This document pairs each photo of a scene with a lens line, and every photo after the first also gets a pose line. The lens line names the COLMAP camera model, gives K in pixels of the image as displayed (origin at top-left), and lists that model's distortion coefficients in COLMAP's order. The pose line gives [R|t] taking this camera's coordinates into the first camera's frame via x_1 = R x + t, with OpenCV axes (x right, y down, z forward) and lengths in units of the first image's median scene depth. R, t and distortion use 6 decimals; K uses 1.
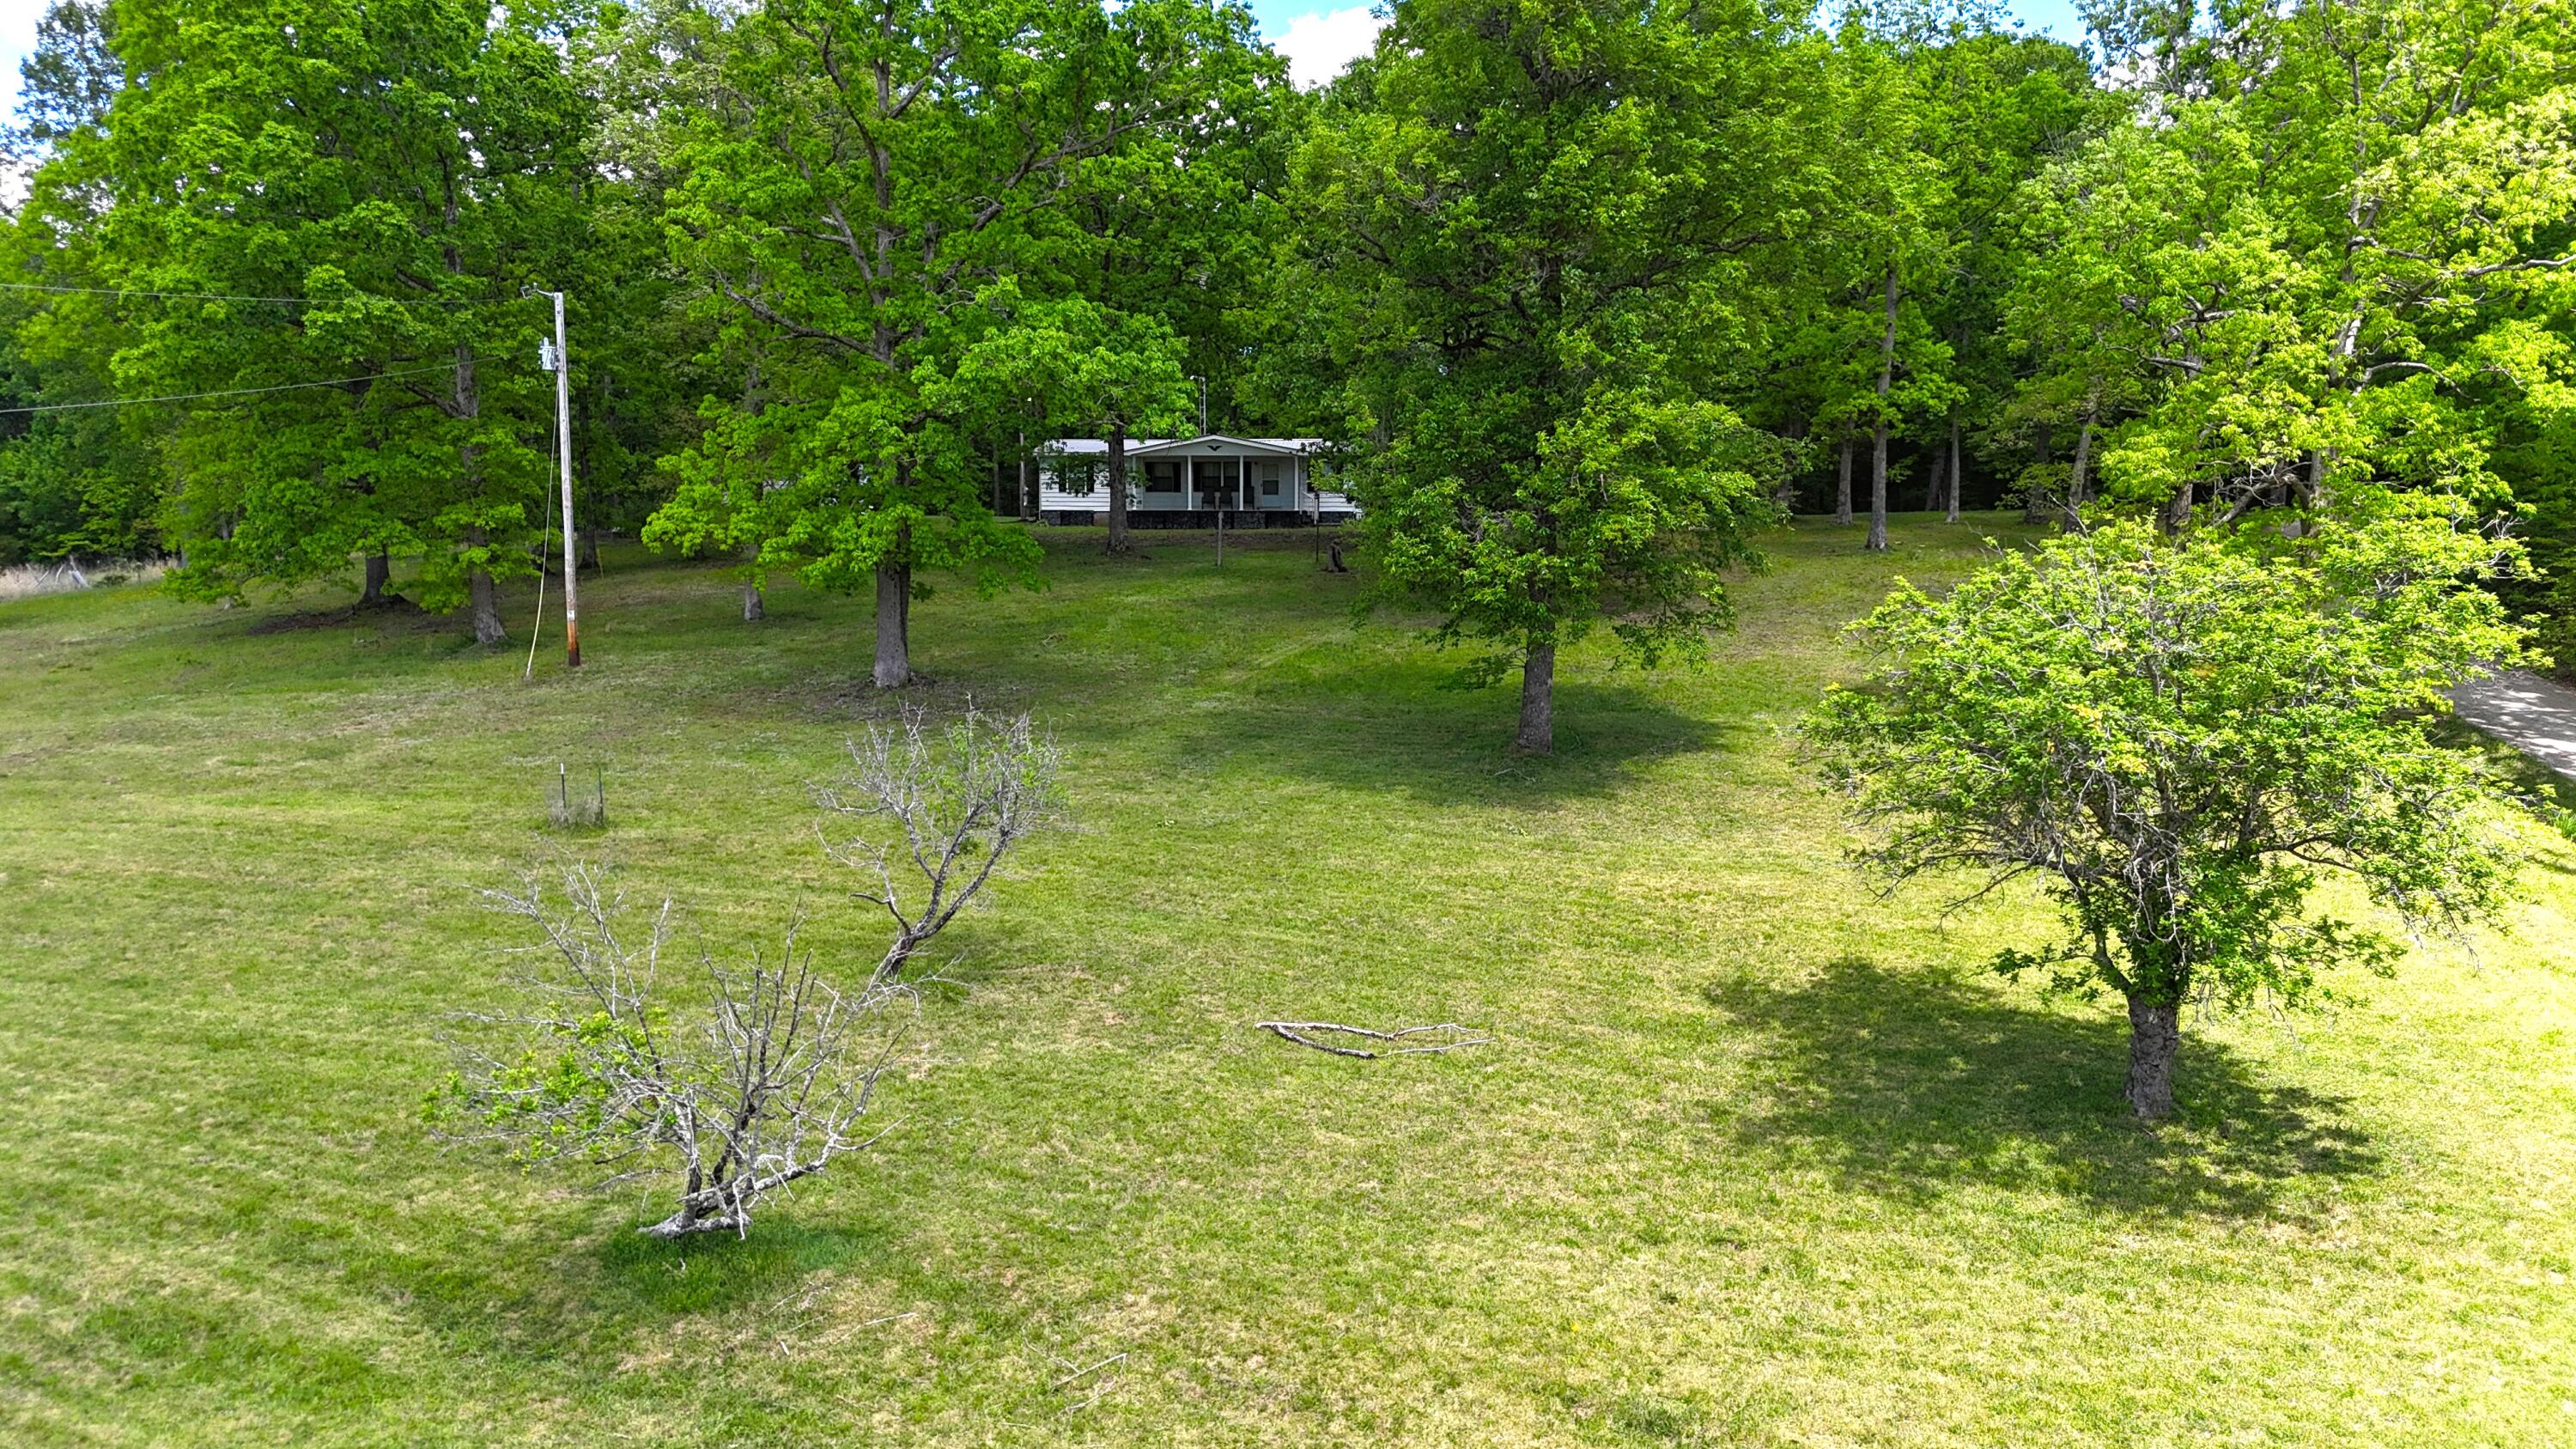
lens RADIAL K [[1910.7, 0, 1308.0], [0, 1910.7, 745.1], [0, 0, 1]] dist [0.052768, -0.027459]
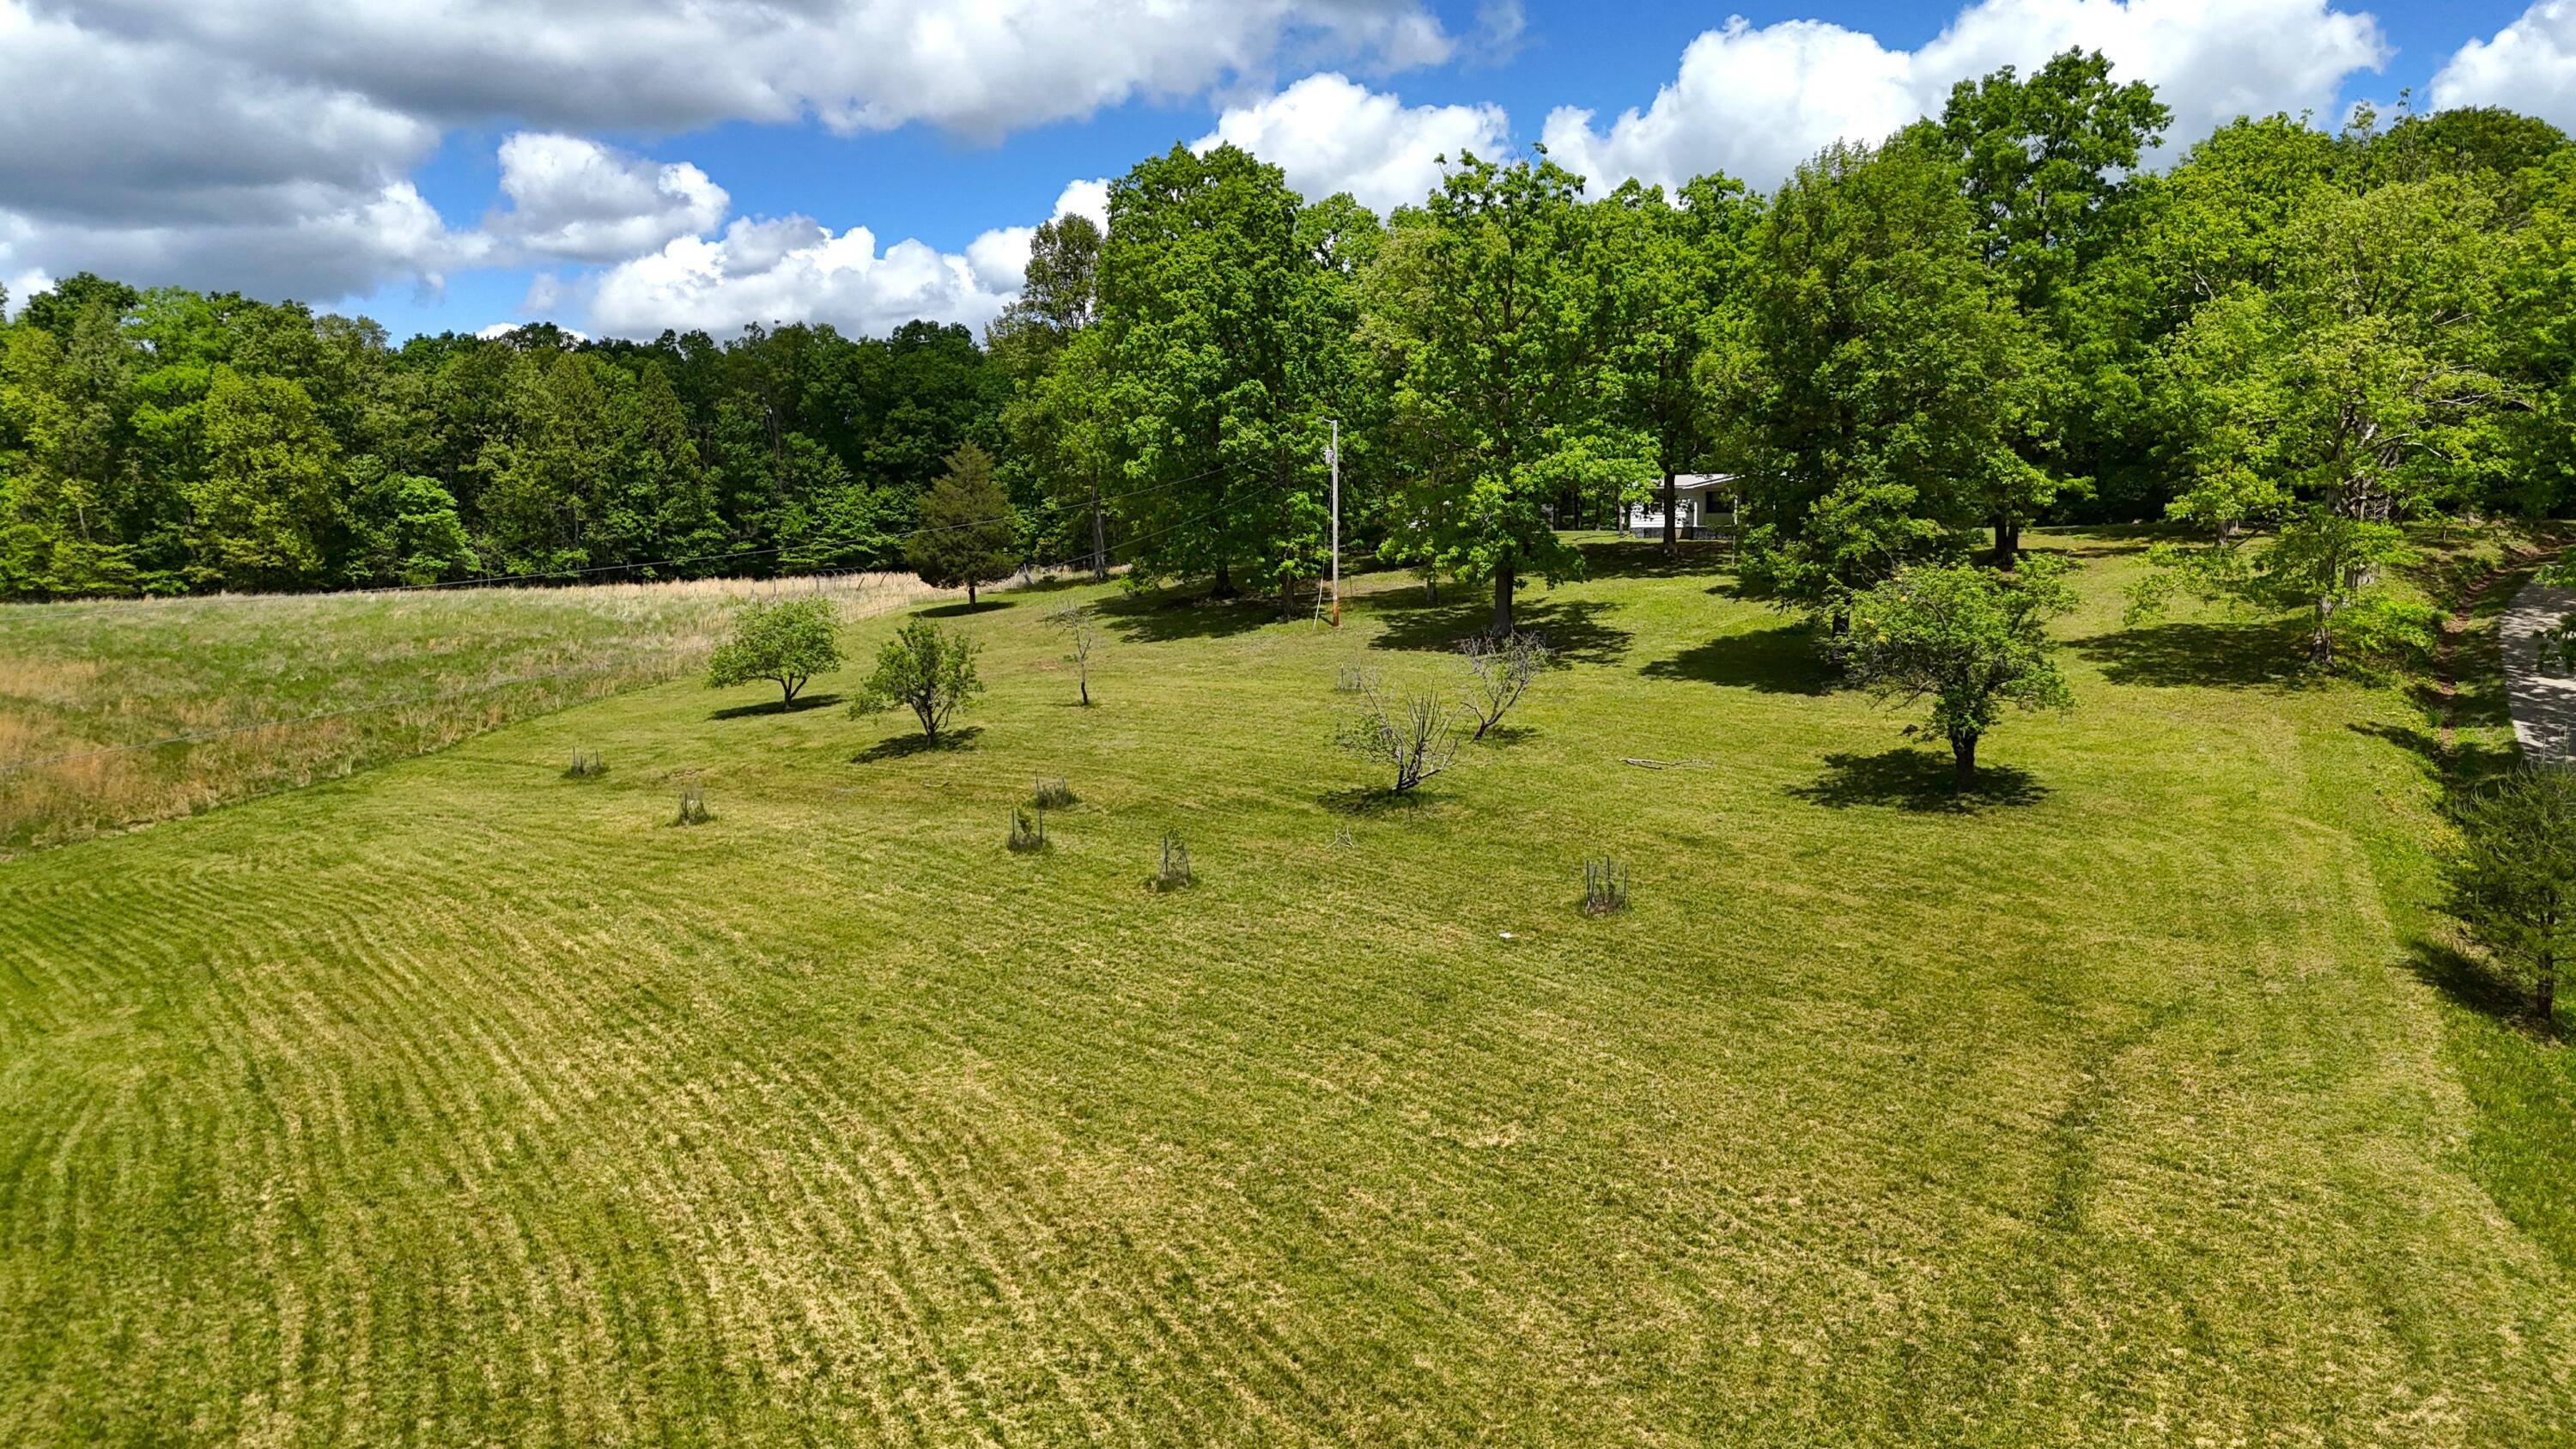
lens RADIAL K [[1910.7, 0, 1274.5], [0, 1910.7, 733.6], [0, 0, 1]] dist [0.052768, -0.027459]
pose [[0.932326, 0.028866, -0.360465, 0.239499], [-0.029384, 0.999560, 0.004043, 0.062883], [0.360423, 0.006823, 0.932764, -0.778804]]
